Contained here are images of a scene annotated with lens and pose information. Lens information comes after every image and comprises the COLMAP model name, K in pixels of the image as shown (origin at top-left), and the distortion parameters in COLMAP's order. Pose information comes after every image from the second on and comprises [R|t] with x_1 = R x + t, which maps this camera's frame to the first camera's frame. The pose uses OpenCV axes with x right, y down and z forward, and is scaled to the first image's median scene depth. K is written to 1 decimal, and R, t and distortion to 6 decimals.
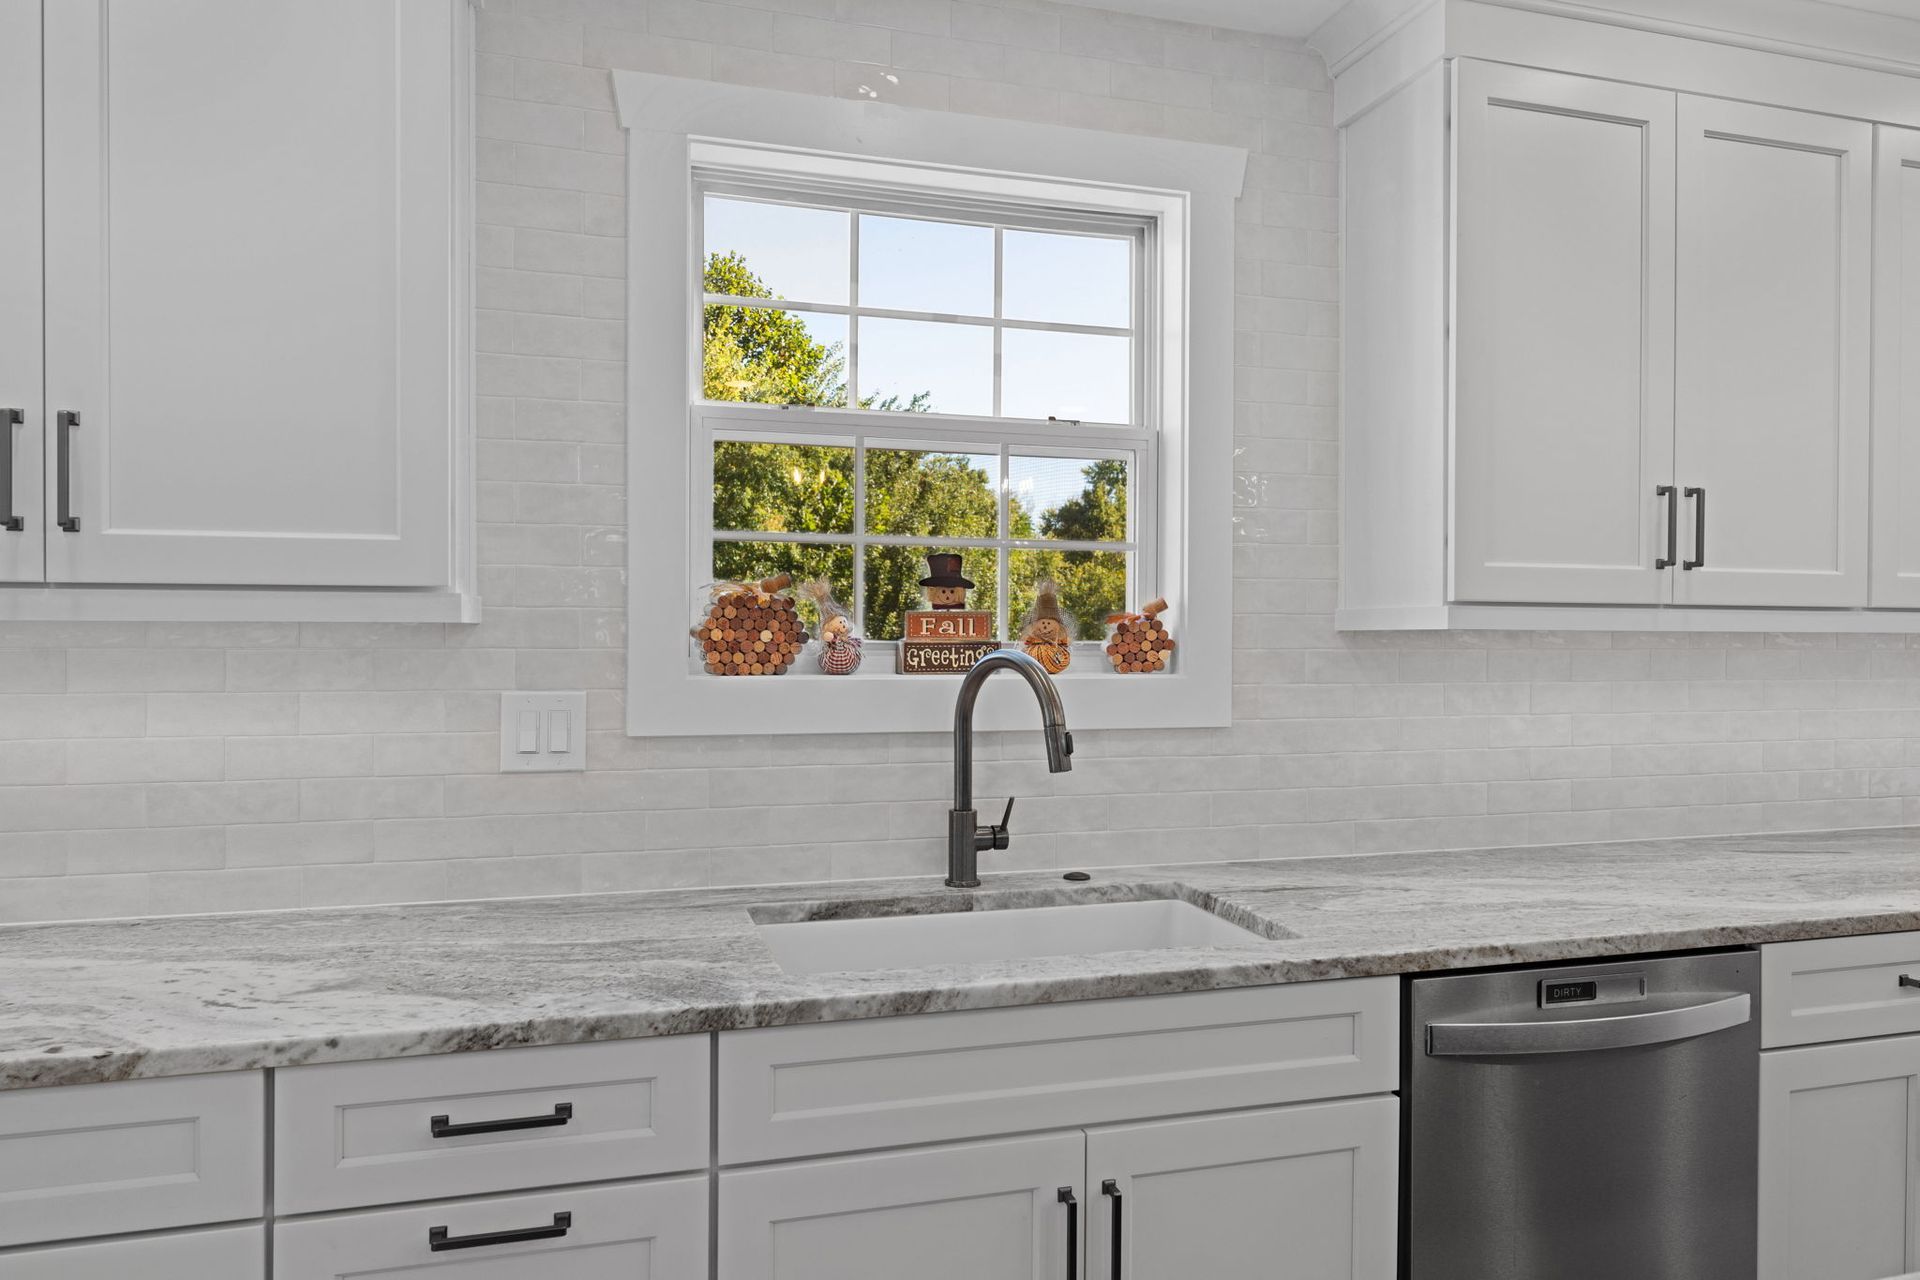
lens RADIAL K [[1268.0, 0, 960.6], [0, 1268.0, 642.2], [0, 0, 1]] dist [0.002823, -0.004459]
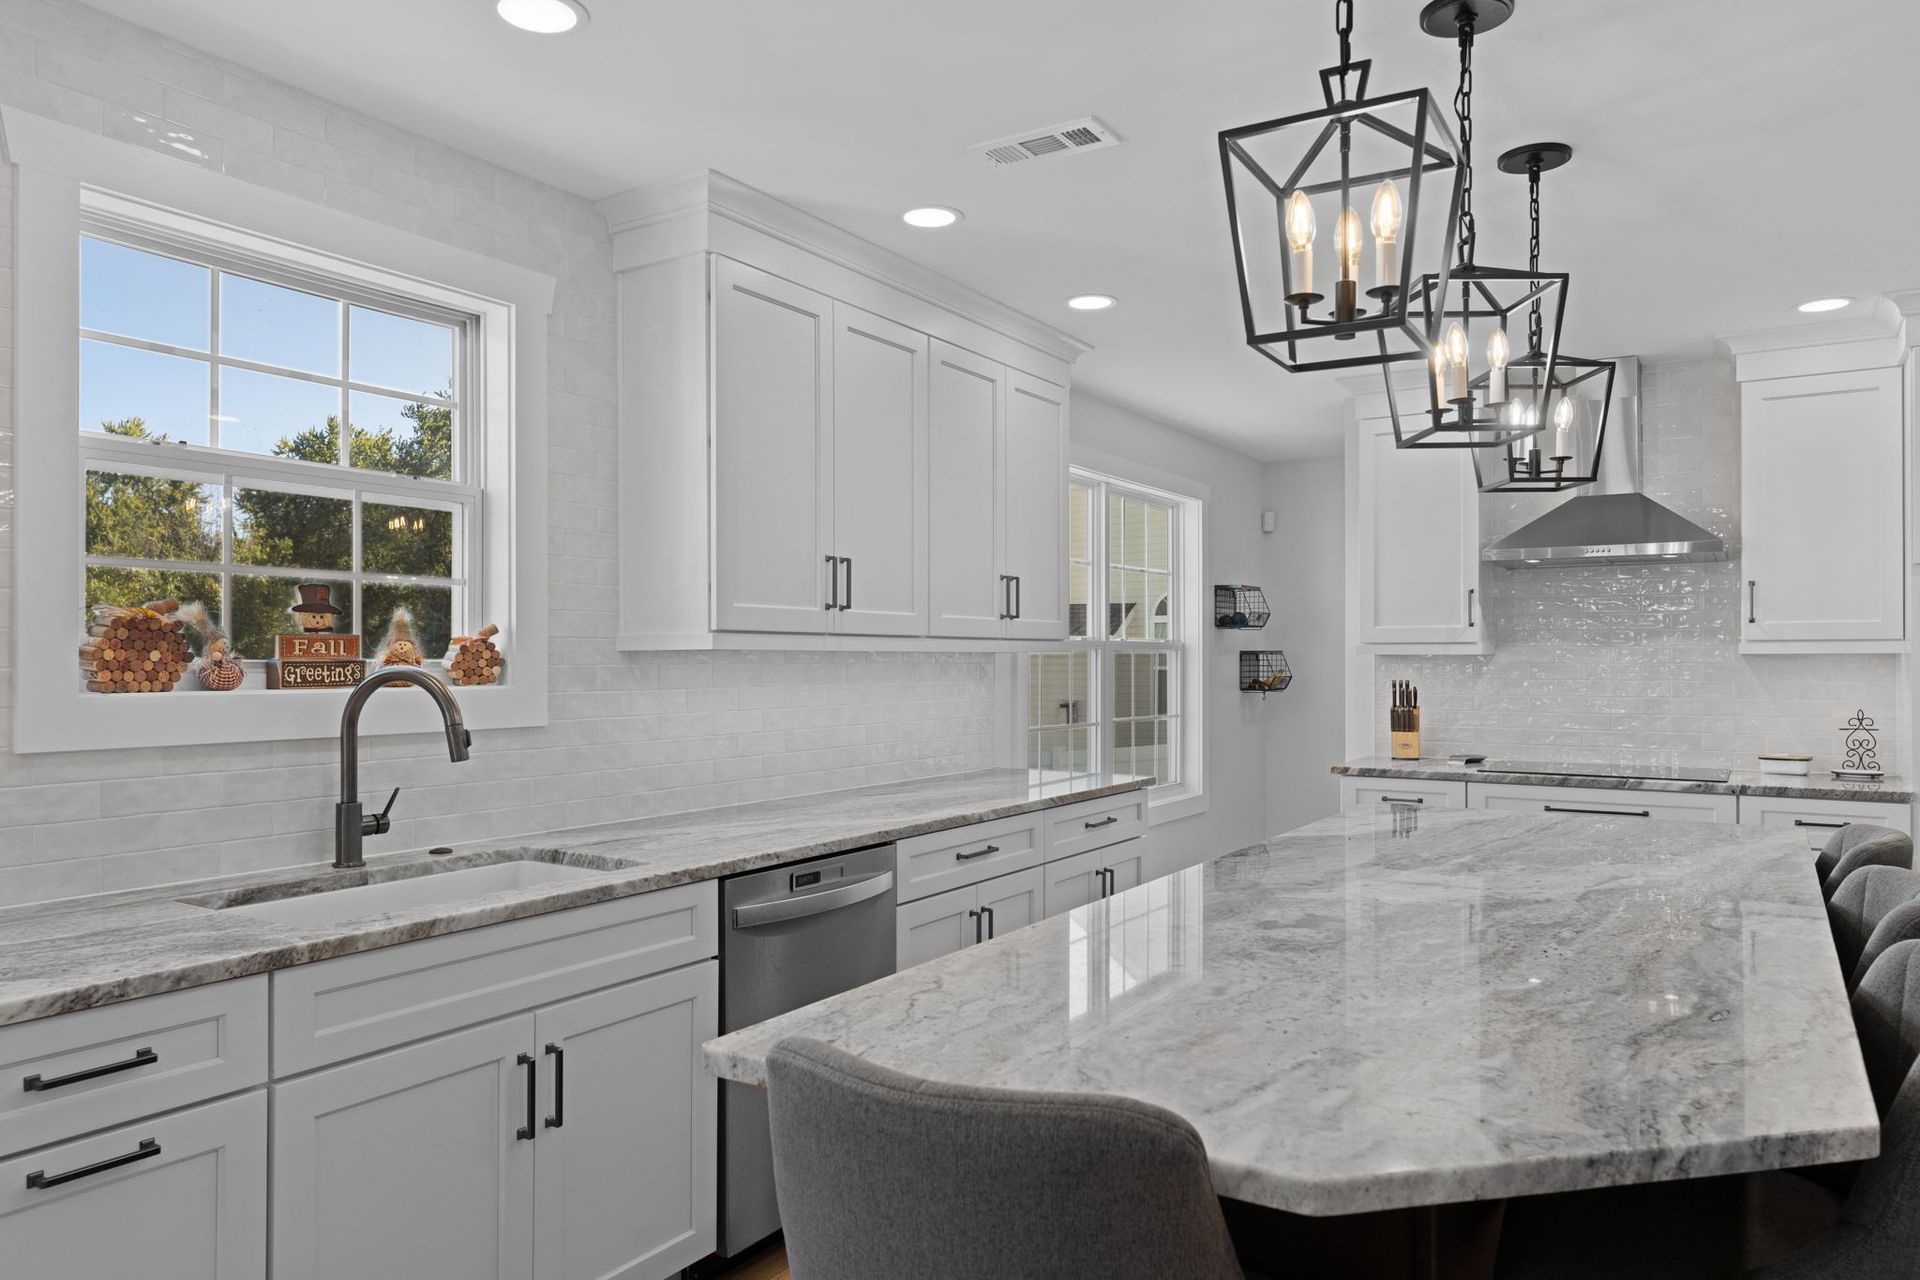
lens RADIAL K [[1268.0, 0, 953.2], [0, 1268.0, 656.1], [0, 0, 1]] dist [0.002823, -0.004459]
pose [[0.757574, -0.003635, 0.652739, -0.343644], [0.008907, 0.999949, -0.004769, 0.006528], [-0.652689, 0.009426, 0.757568, -0.263576]]
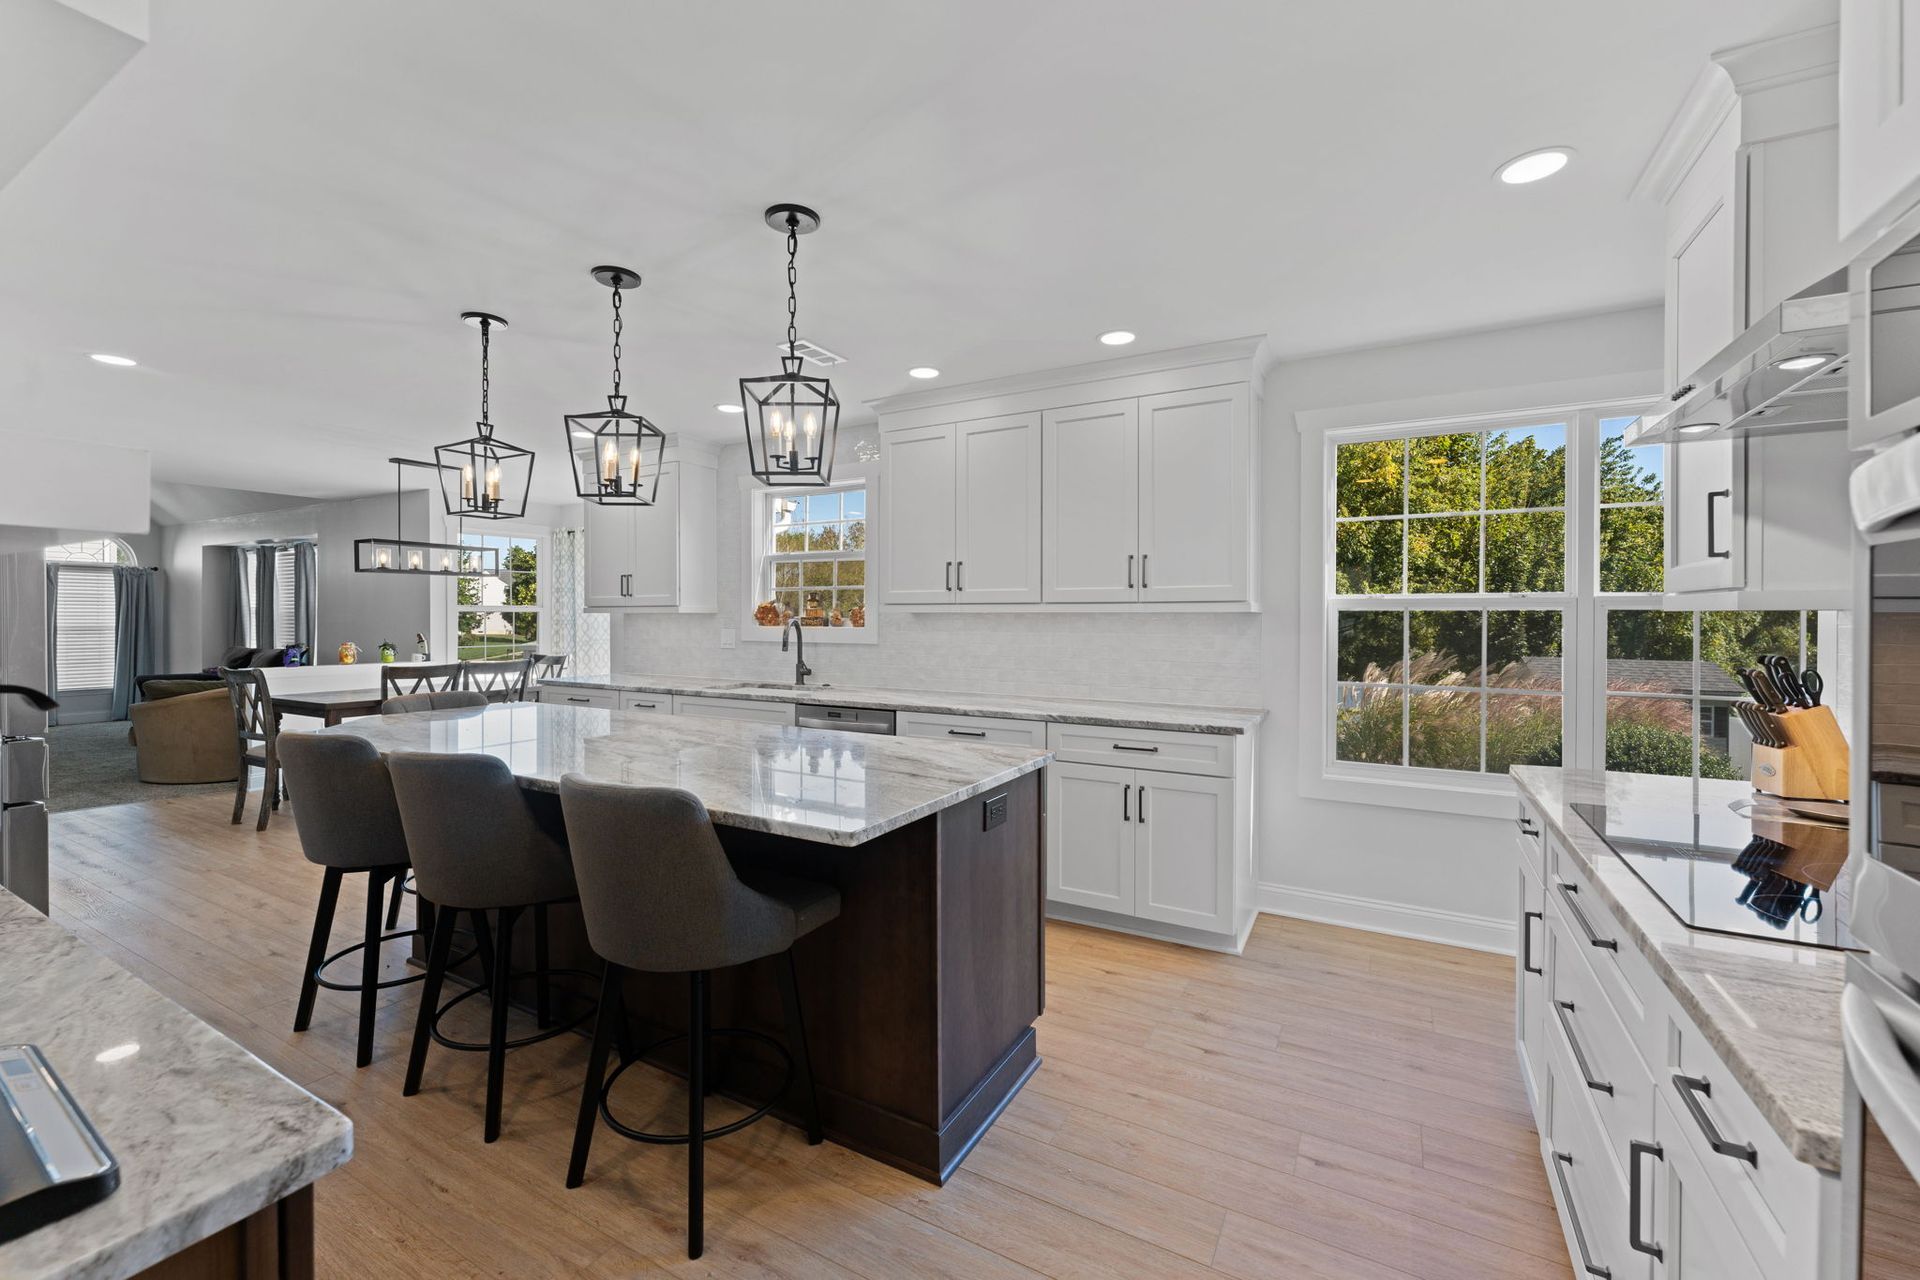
lens RADIAL K [[770.4, 0, 951.1], [0, 770.4, 625.9], [0, 0, 1]] dist [0.001712, -0.000094]
pose [[0.692504, 0.004943, -0.721397, 1.893304], [-0.003574, 0.999988, 0.003421, 0.016192], [0.721405, 0.000209, 0.692513, -0.211704]]
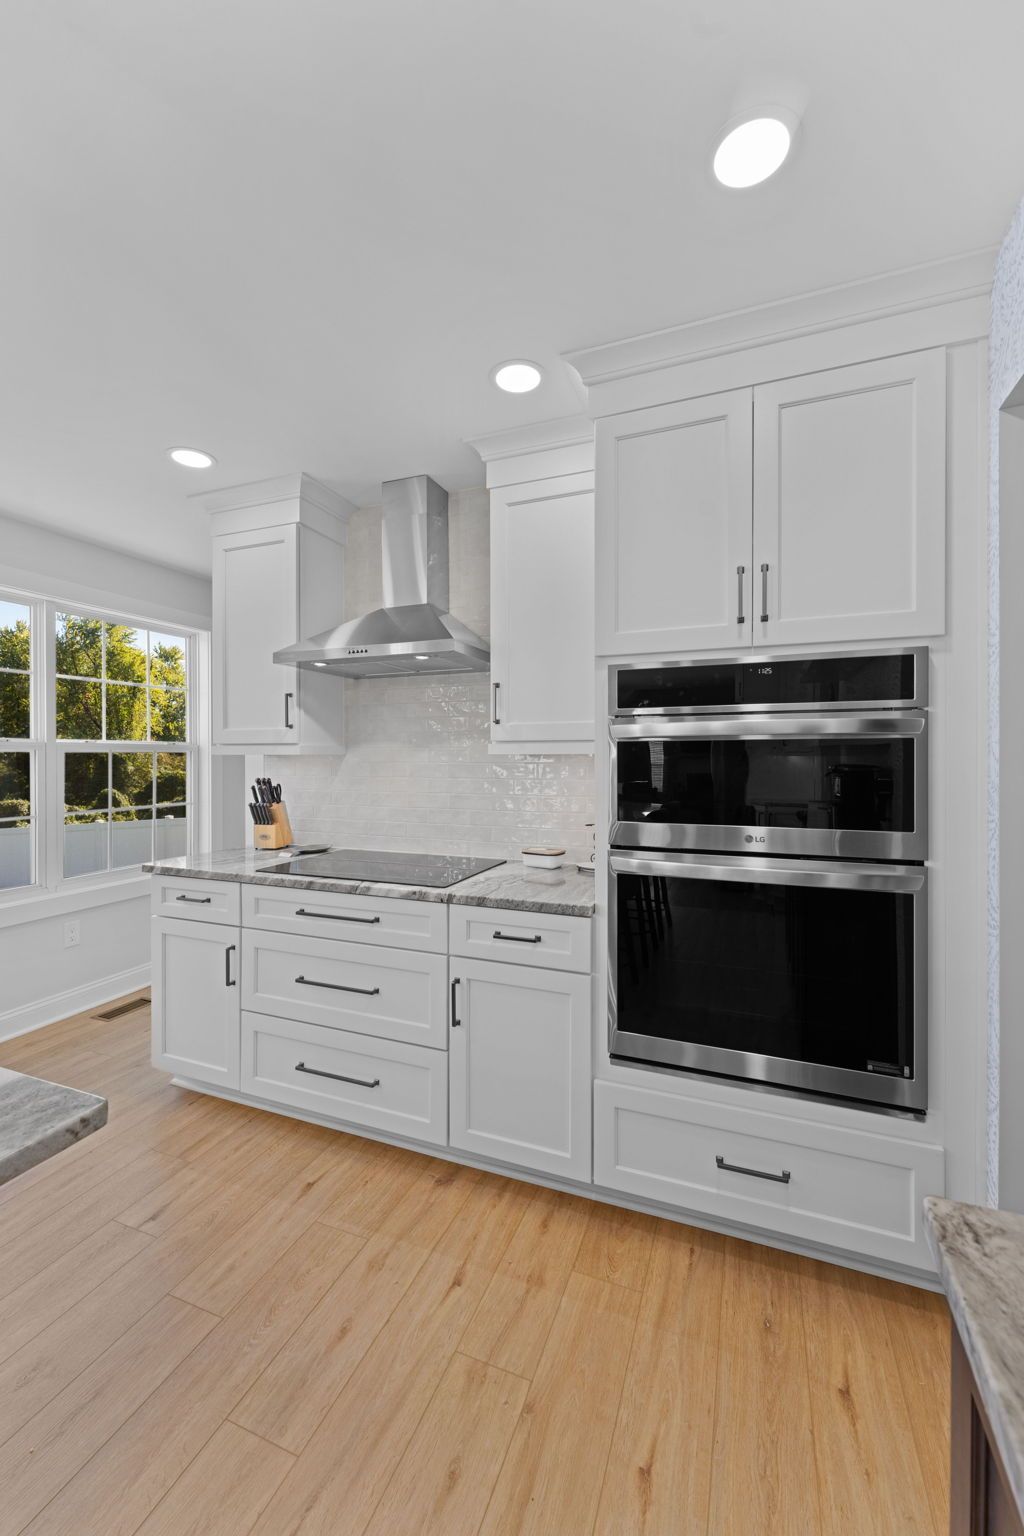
lens RADIAL K [[616.3, 0, 508.5], [0, 616.3, 759.5], [0, 0, 1]] dist [0.001712, -0.000094]
pose [[0.622633, -0.008902, 0.782464, 1.202525], [0.009073, 0.999950, 0.004156, 0.009354], [-0.782462, 0.004512, 0.622682, -0.200140]]
